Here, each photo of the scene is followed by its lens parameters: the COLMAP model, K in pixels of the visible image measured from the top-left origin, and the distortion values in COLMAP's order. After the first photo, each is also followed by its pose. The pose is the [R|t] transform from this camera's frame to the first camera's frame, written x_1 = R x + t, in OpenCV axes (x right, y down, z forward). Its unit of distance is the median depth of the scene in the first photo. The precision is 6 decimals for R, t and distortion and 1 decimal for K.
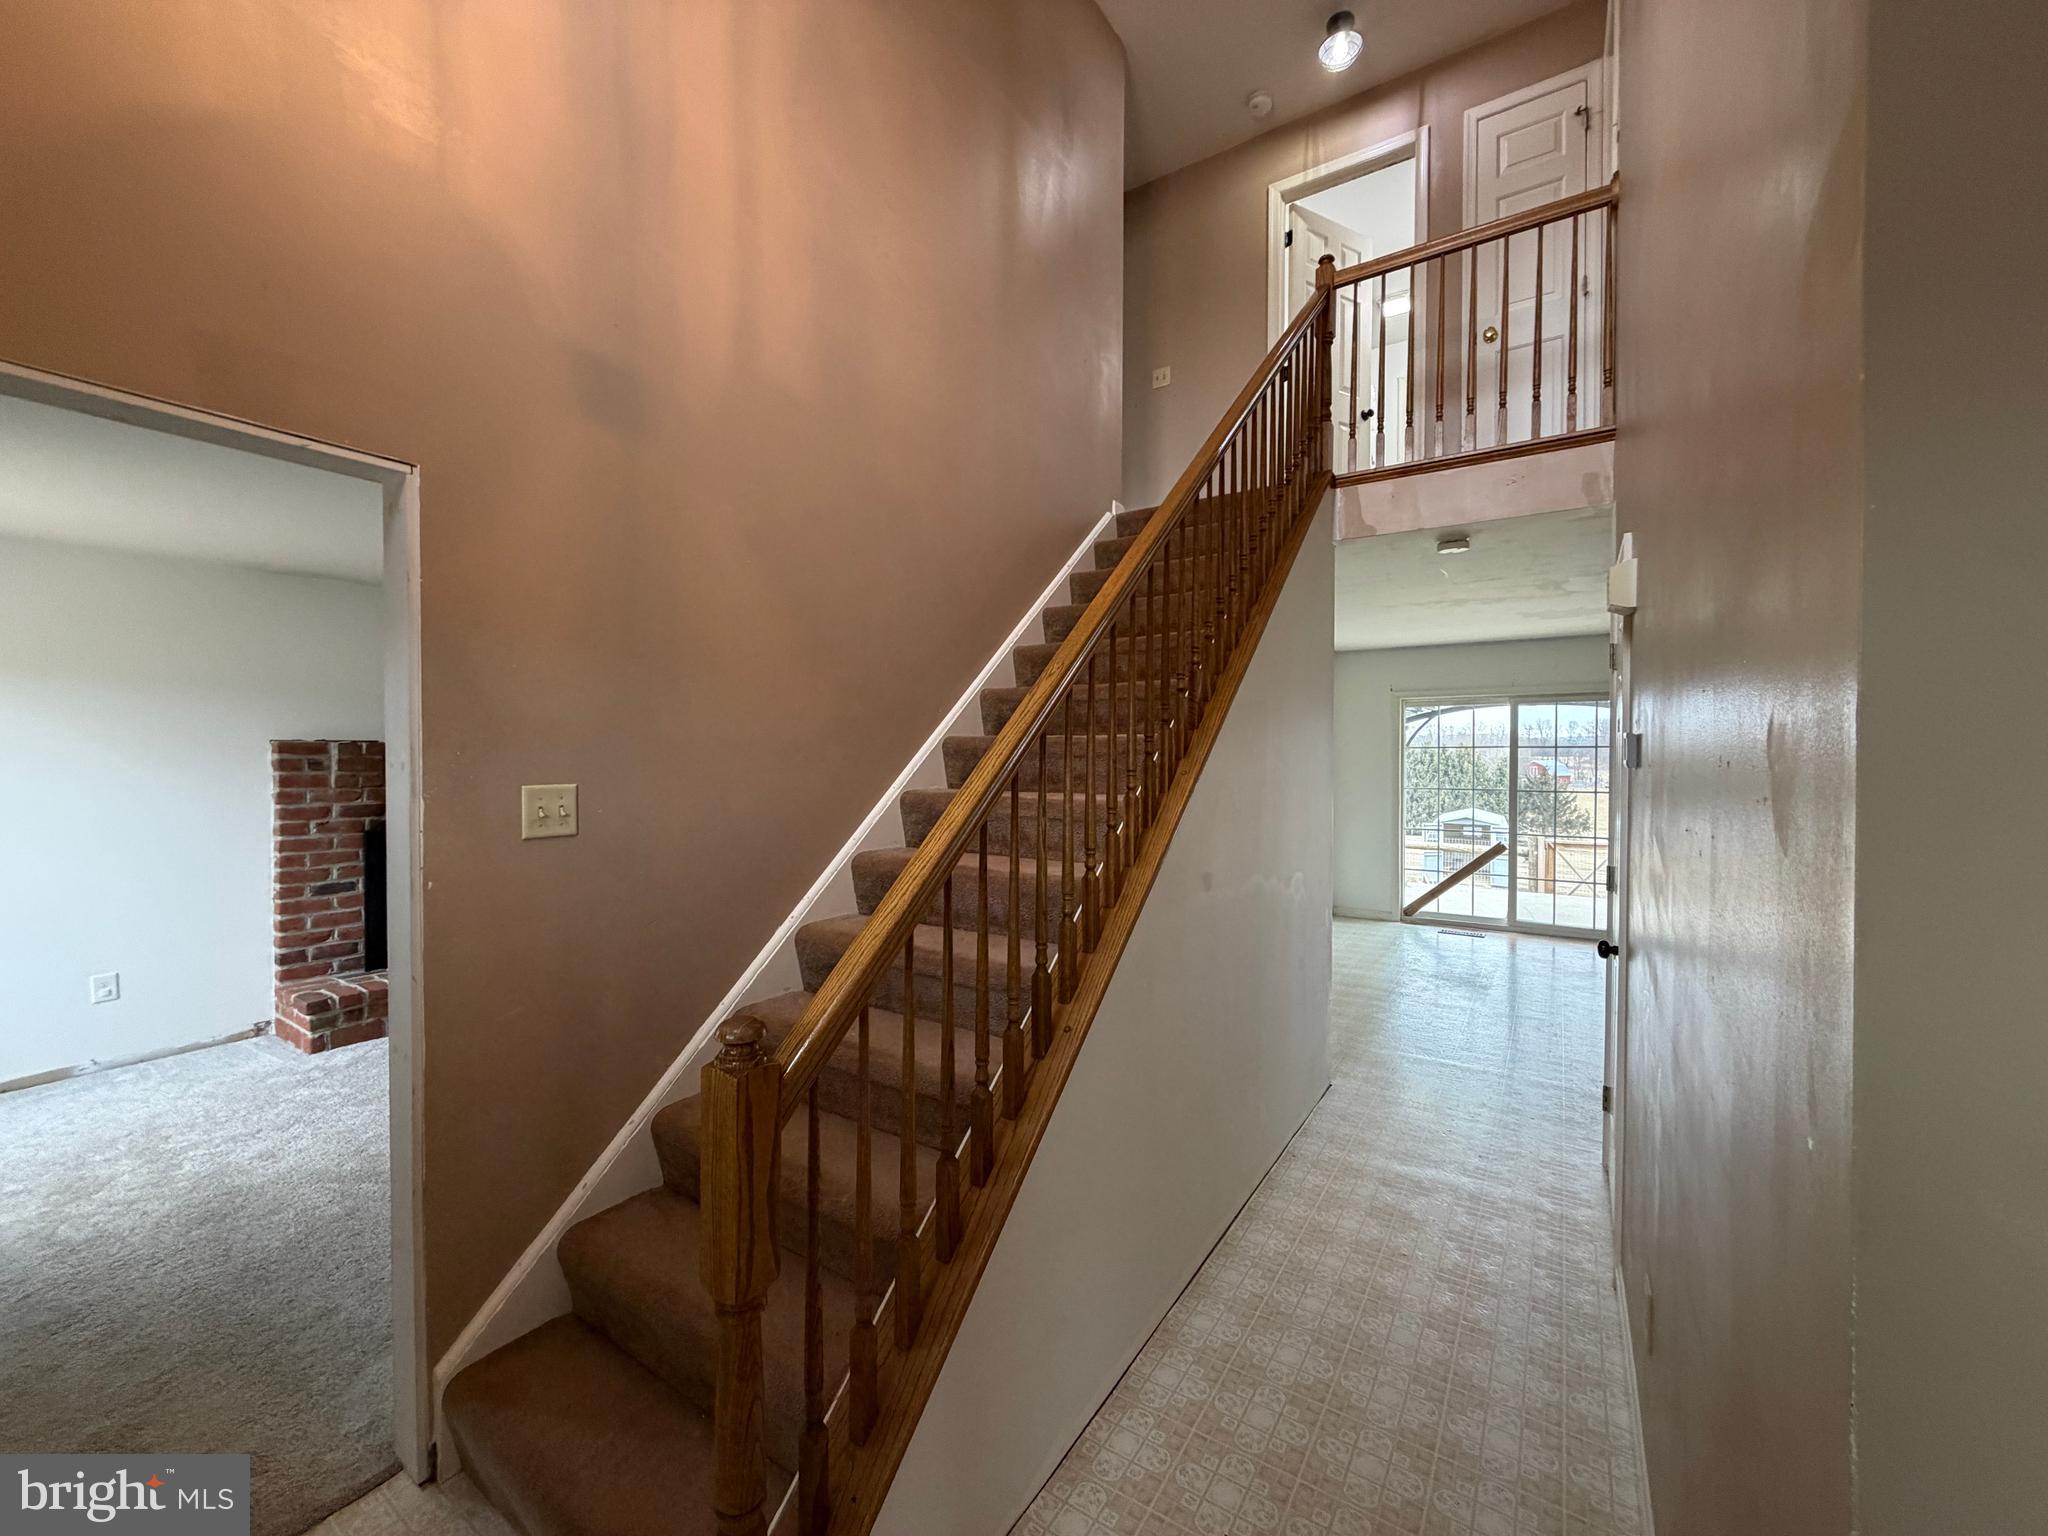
lens RADIAL K [[809.0, 0, 1022.5], [0, 809.0, 765.8], [0, 0, 1]] dist [-0.001770, 0.000165]
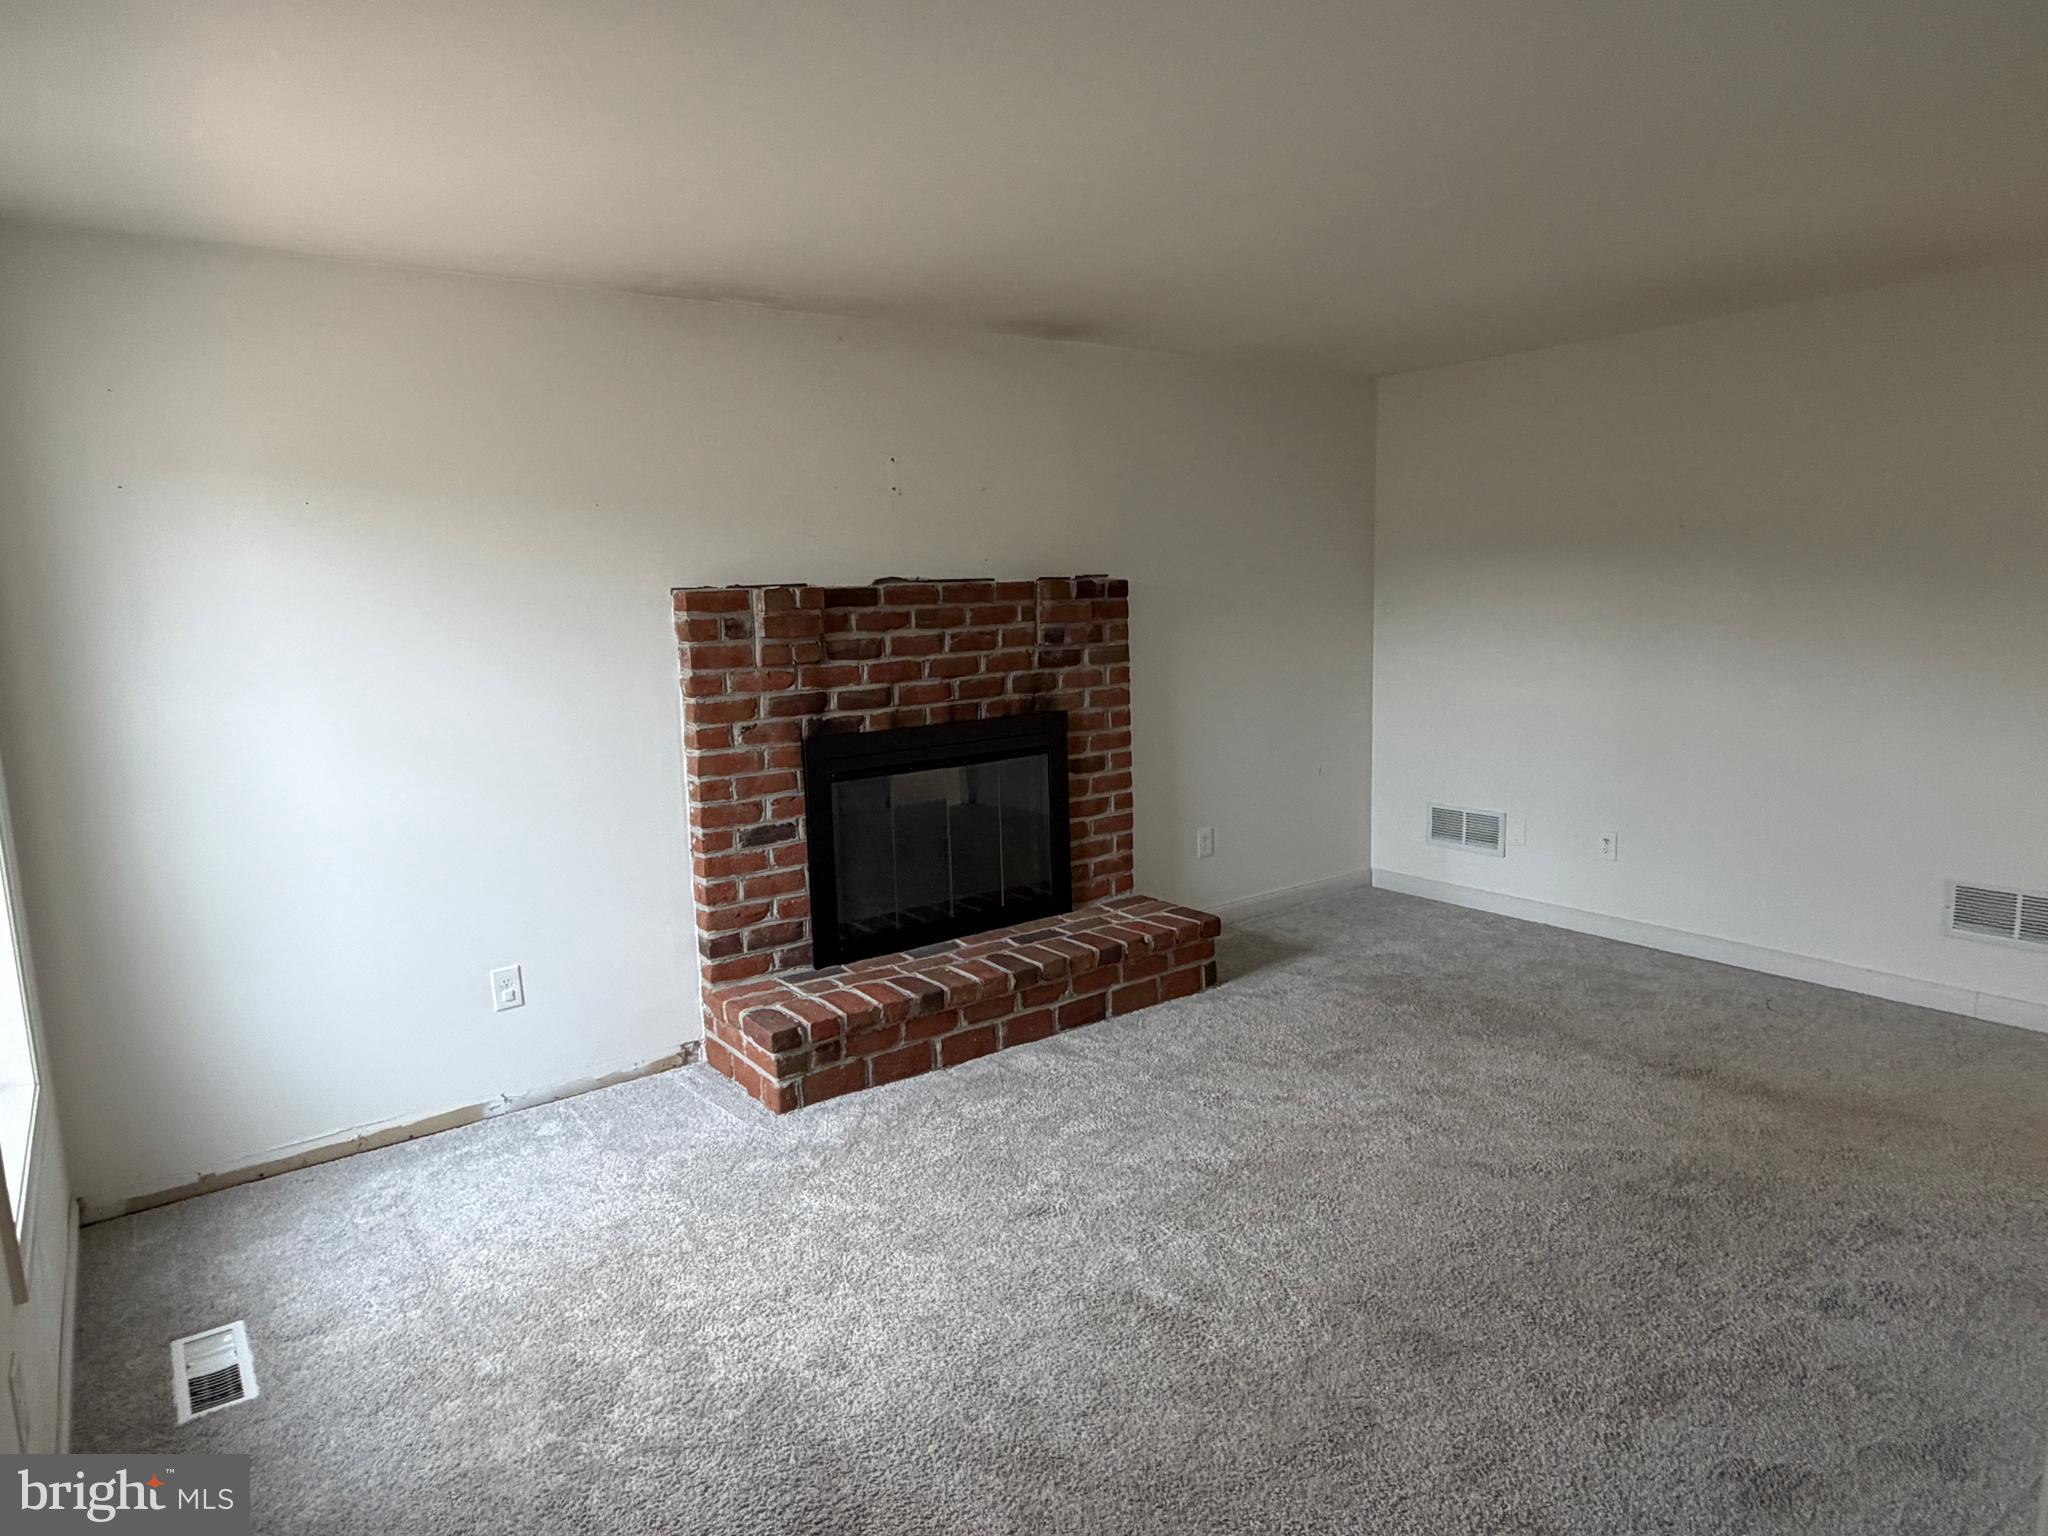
lens RADIAL K [[1237.0, 0, 1024.5], [0, 1237.0, 766.4], [0, 0, 1]] dist [-0.002369, -0.003397]
pose [[0.937227, 0.015314, -0.348384, -0.364878], [0.030819, 0.991489, 0.126491, -0.009414], [0.347356, -0.129288, 0.928778, 0.224325]]
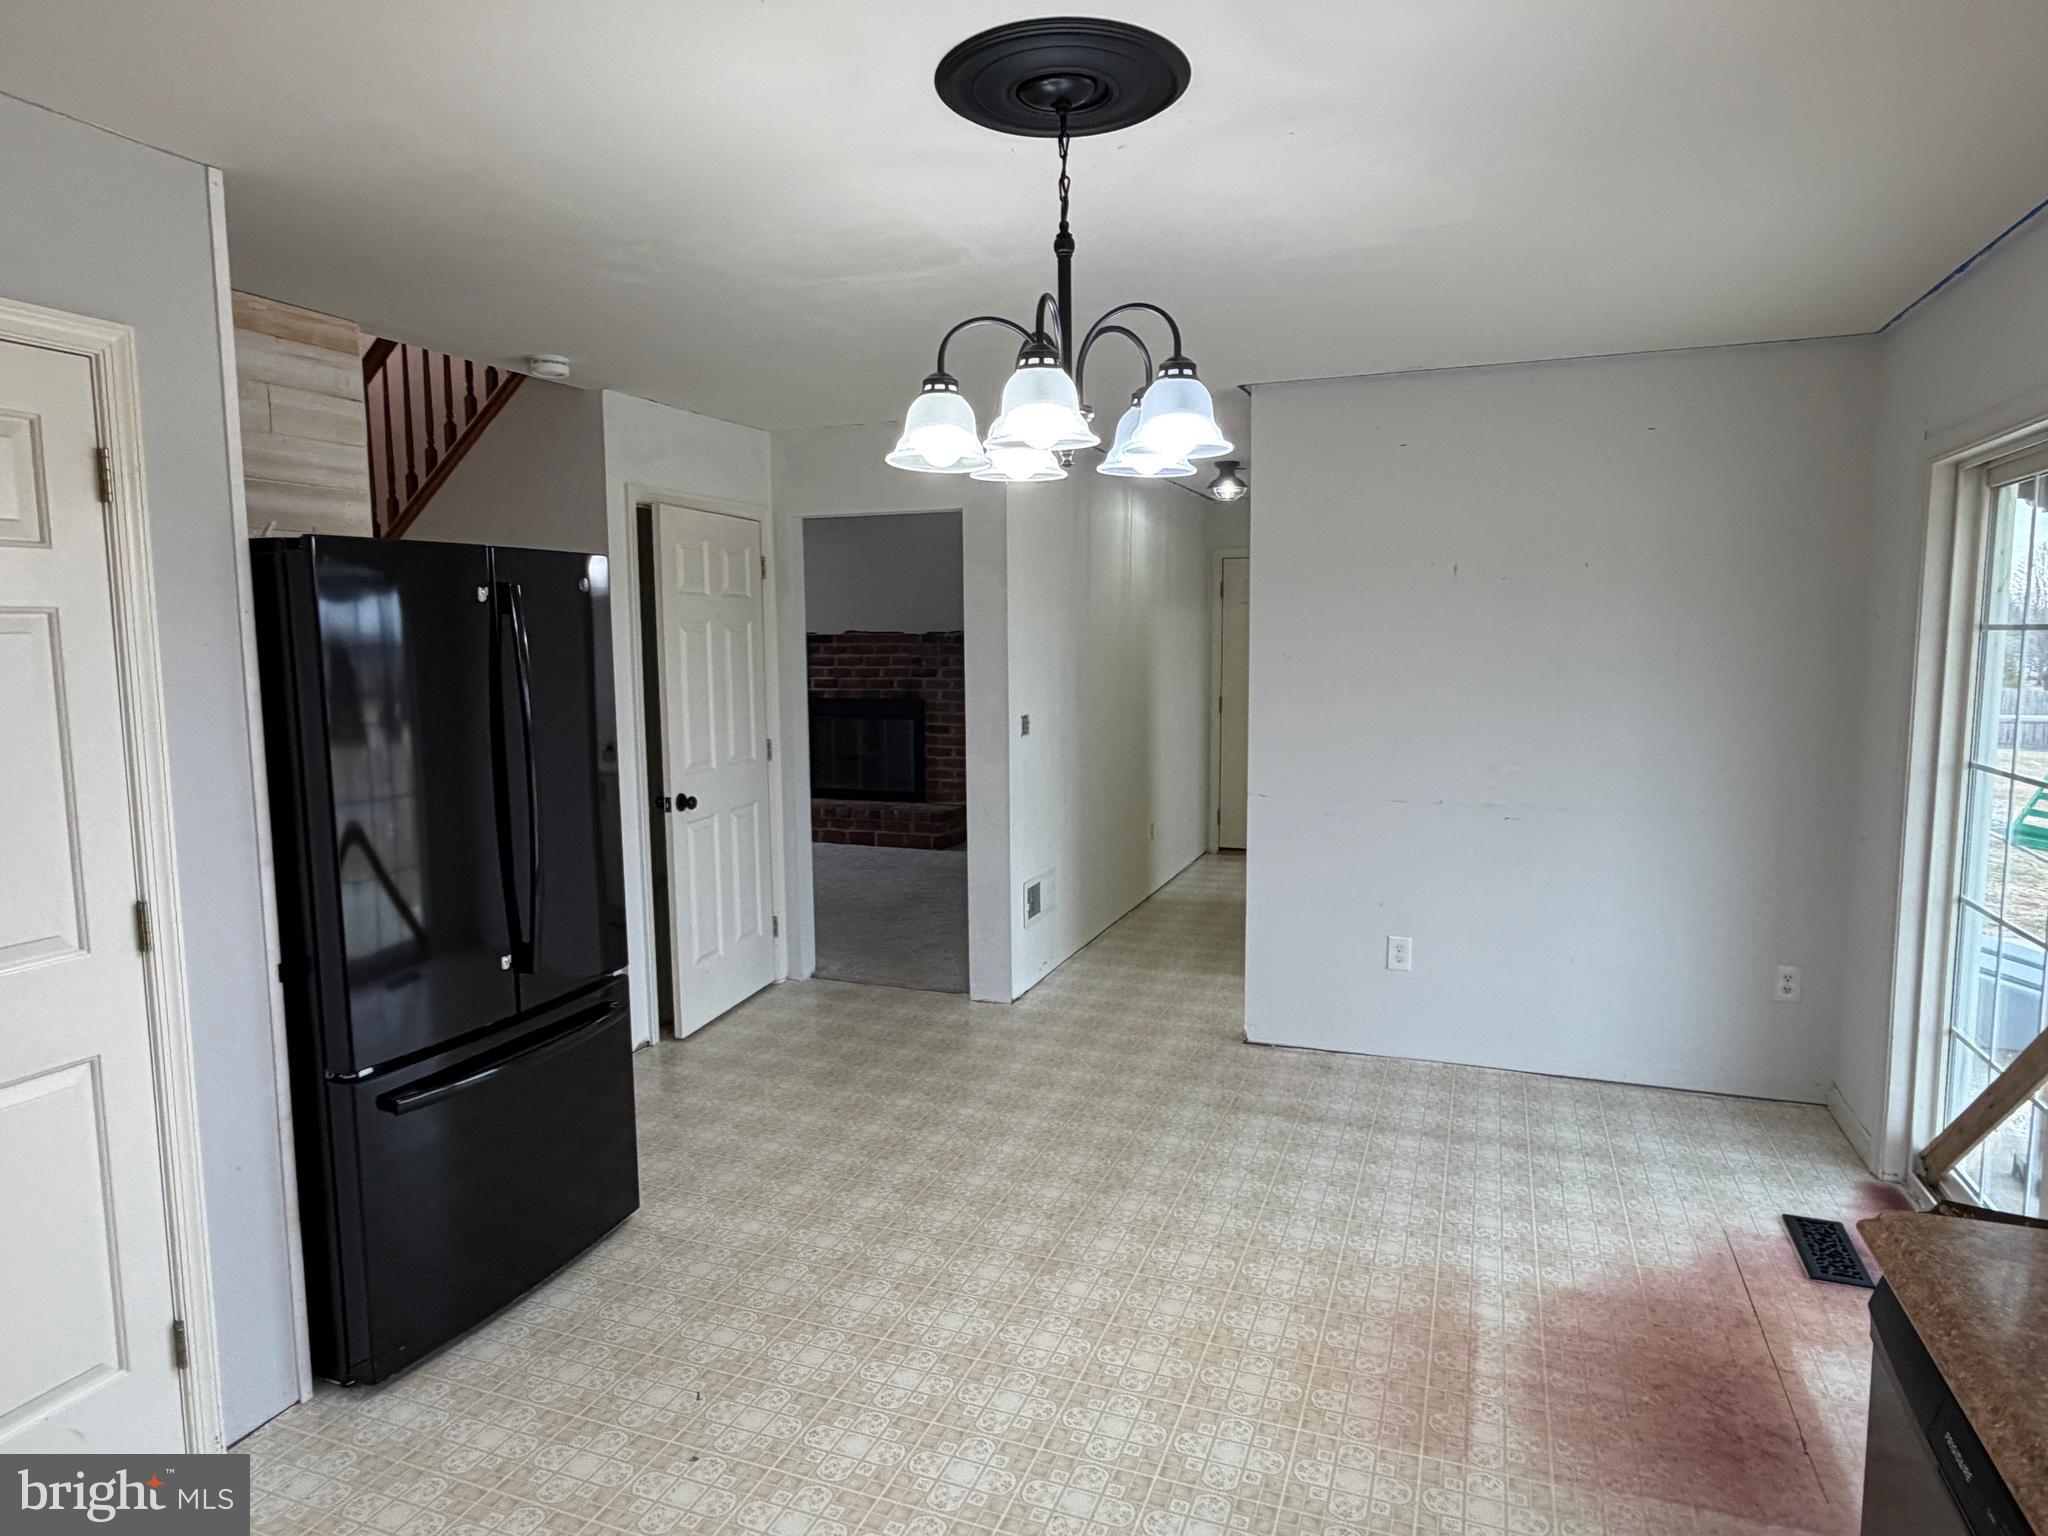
lens RADIAL K [[1237.0, 0, 1024.5], [0, 1237.0, 768.1], [0, 0, 1]] dist [-0.002369, -0.003397]
pose [[0.216901, 0.099648, -0.971094, 1.239701], [-0.010100, 0.994952, 0.099840, -0.015869], [0.976141, -0.011848, 0.216812, 0.883074]]
